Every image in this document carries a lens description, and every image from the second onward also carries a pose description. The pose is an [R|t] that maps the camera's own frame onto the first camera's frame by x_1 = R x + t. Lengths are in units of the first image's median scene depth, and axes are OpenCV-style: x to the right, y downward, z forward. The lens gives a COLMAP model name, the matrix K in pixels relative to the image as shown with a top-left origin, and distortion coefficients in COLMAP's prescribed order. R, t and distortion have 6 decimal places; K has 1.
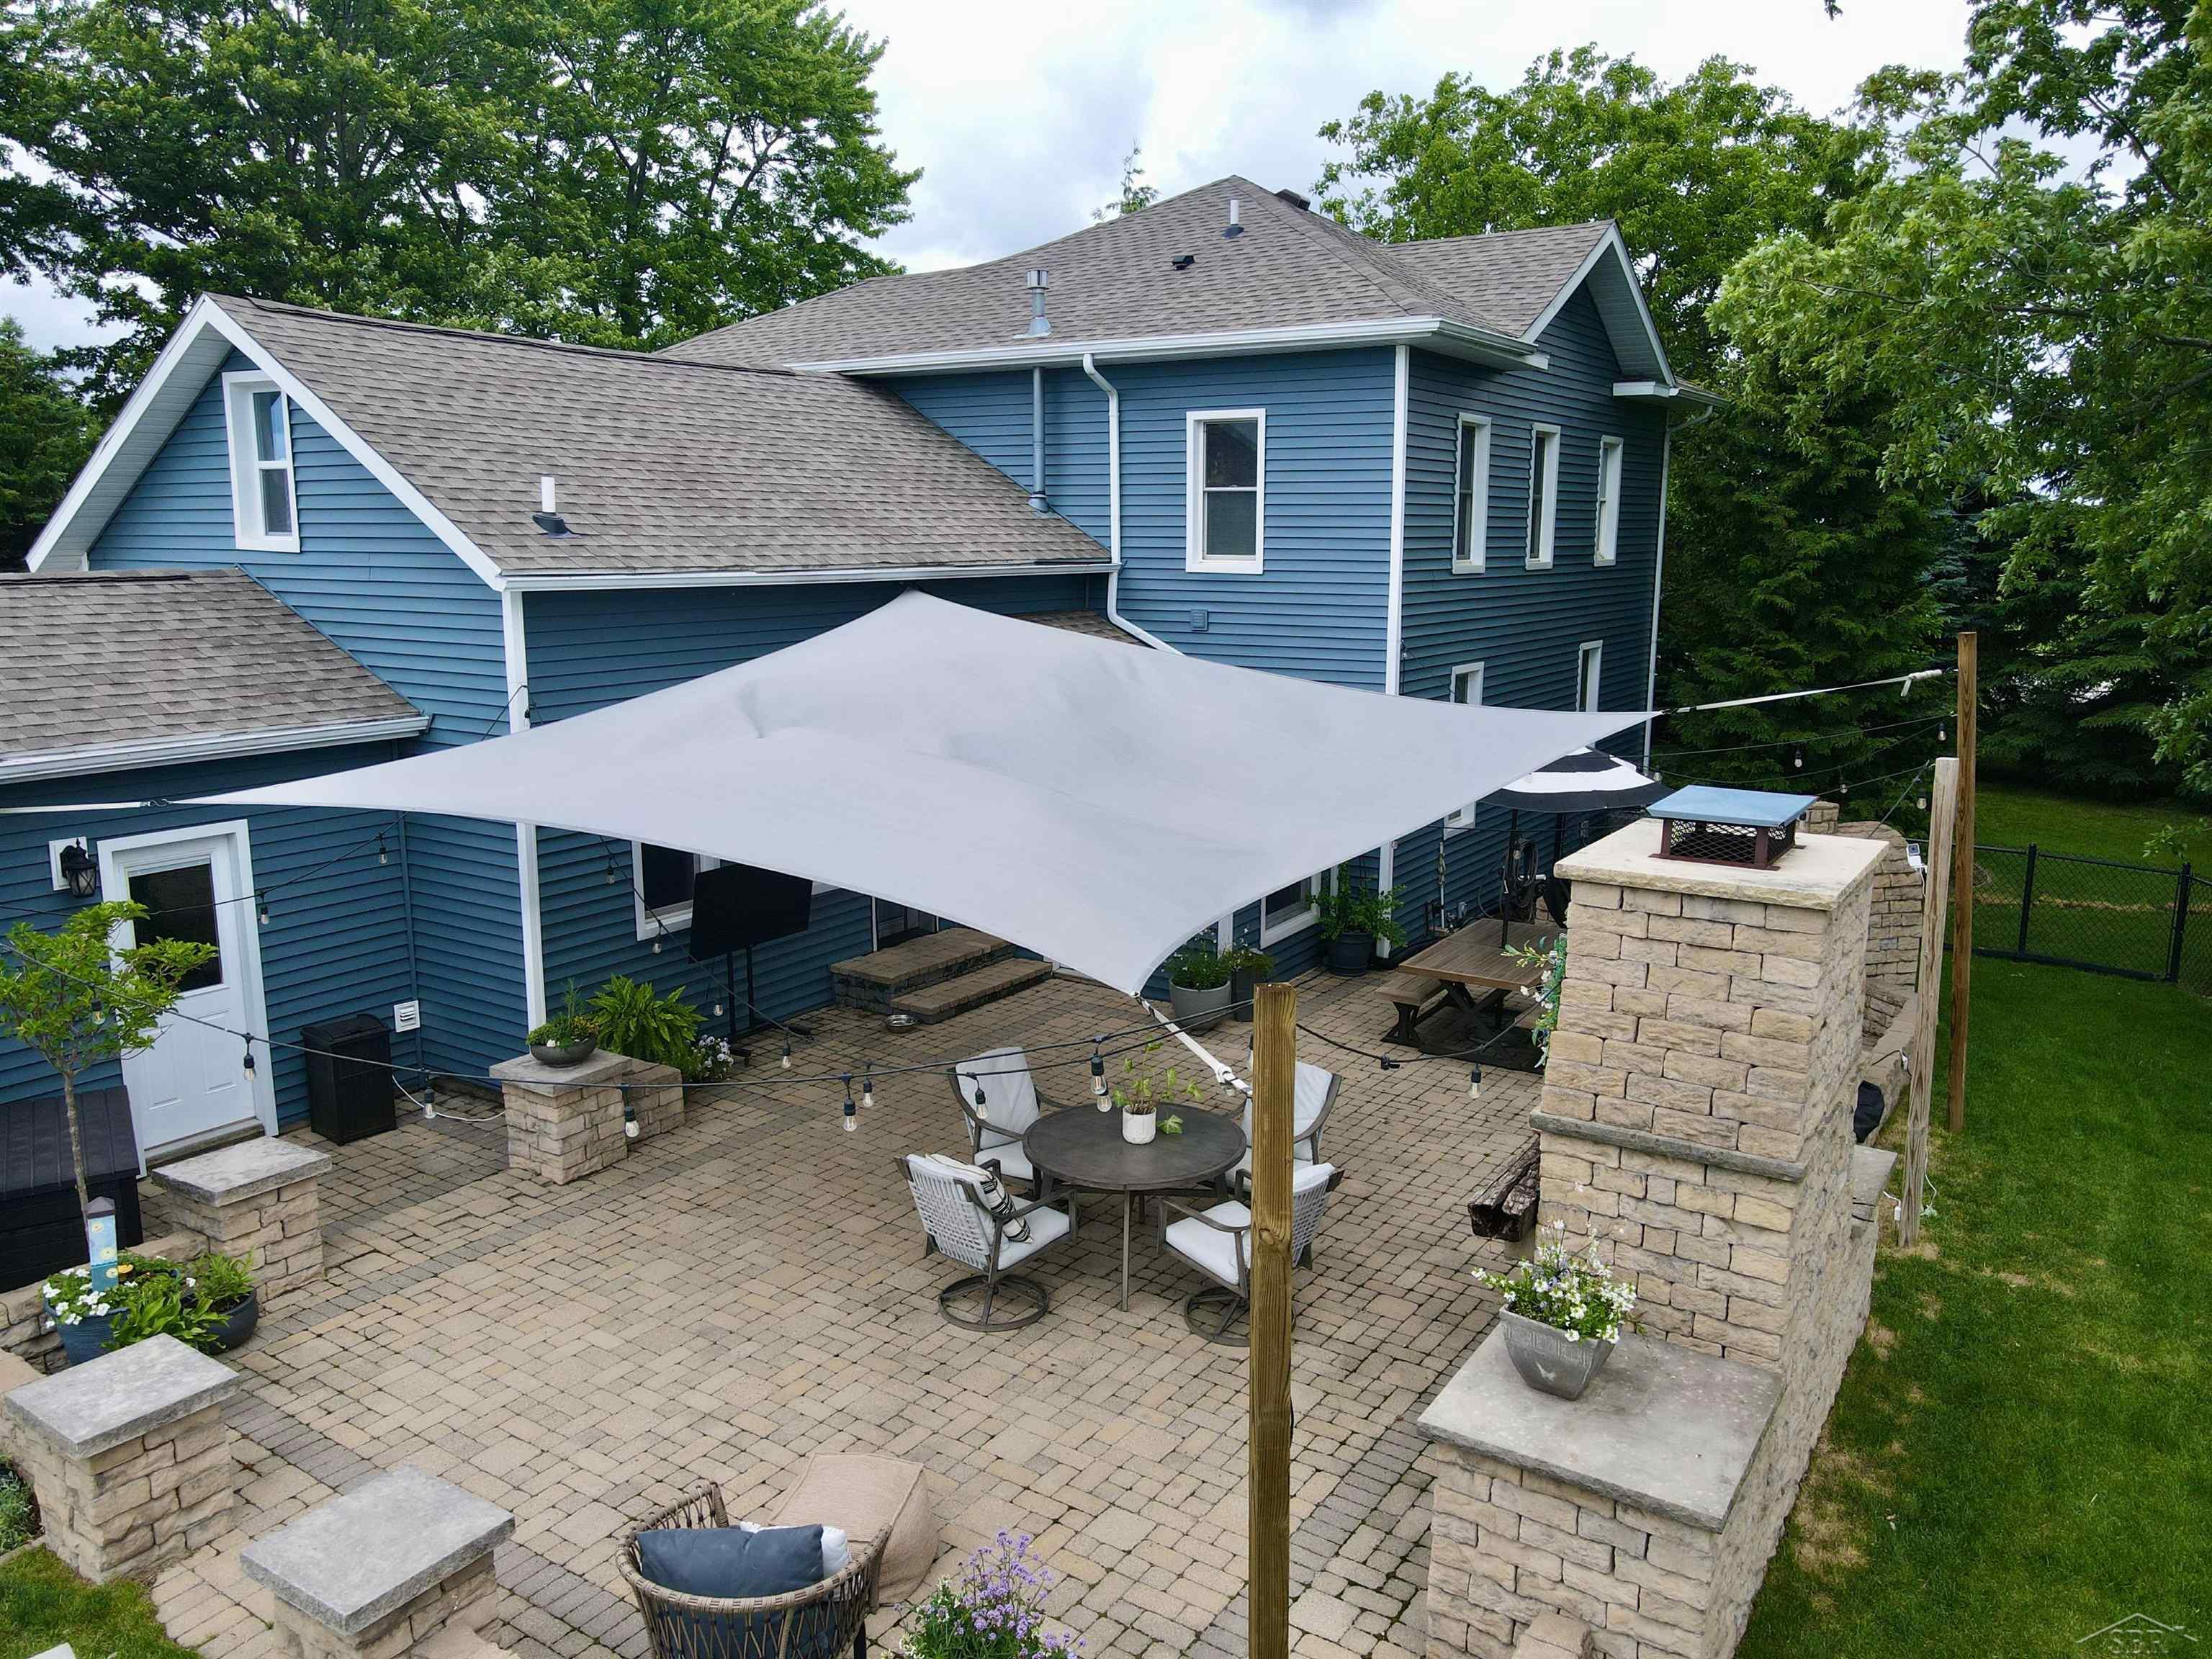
lens RADIAL K [[1602.6, 0, 1106.0], [0, 1602.6, 829.5], [0, 0, 1]] dist [0.000134, 0.044175]
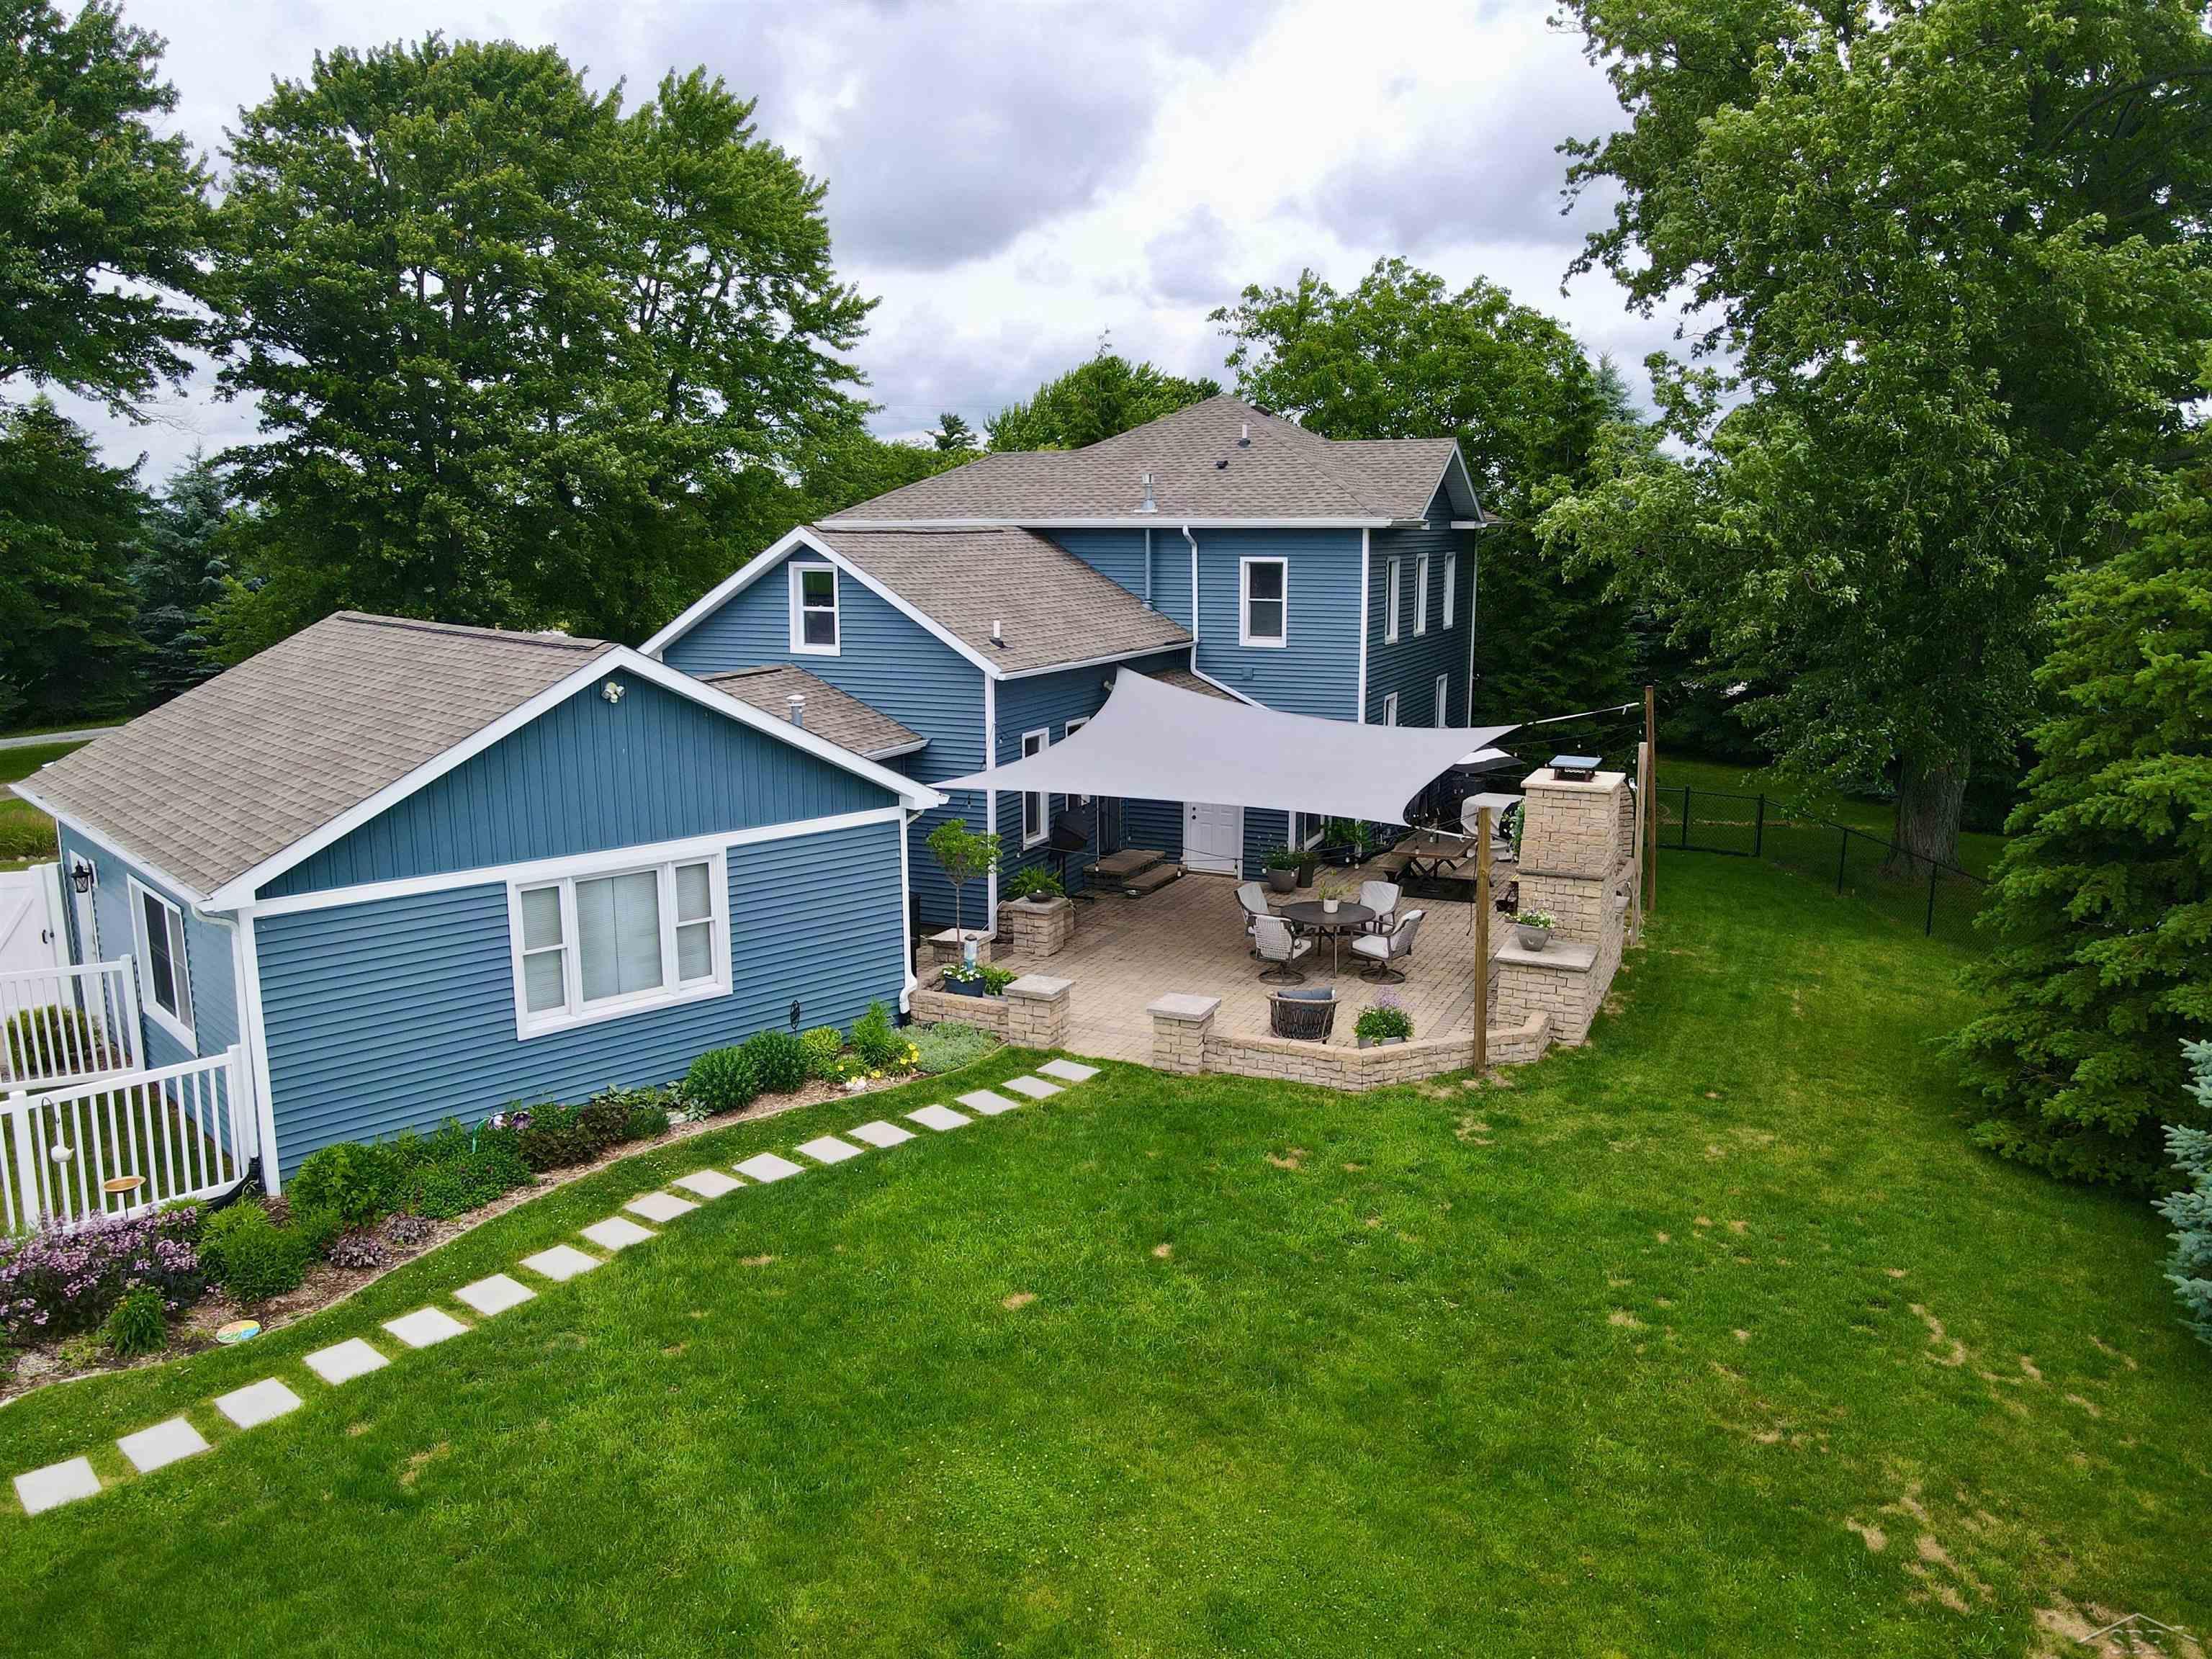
lens RADIAL K [[1602.6, 0, 1106.0], [0, 1602.6, 829.5], [0, 0, 1]] dist [0.000134, 0.044175]
pose [[0.986959, -0.033749, 0.157396, -0.419781], [0.033053, 0.999429, 0.007039, 0.027398], [-0.157543, -0.001745, 0.987511, -0.799794]]
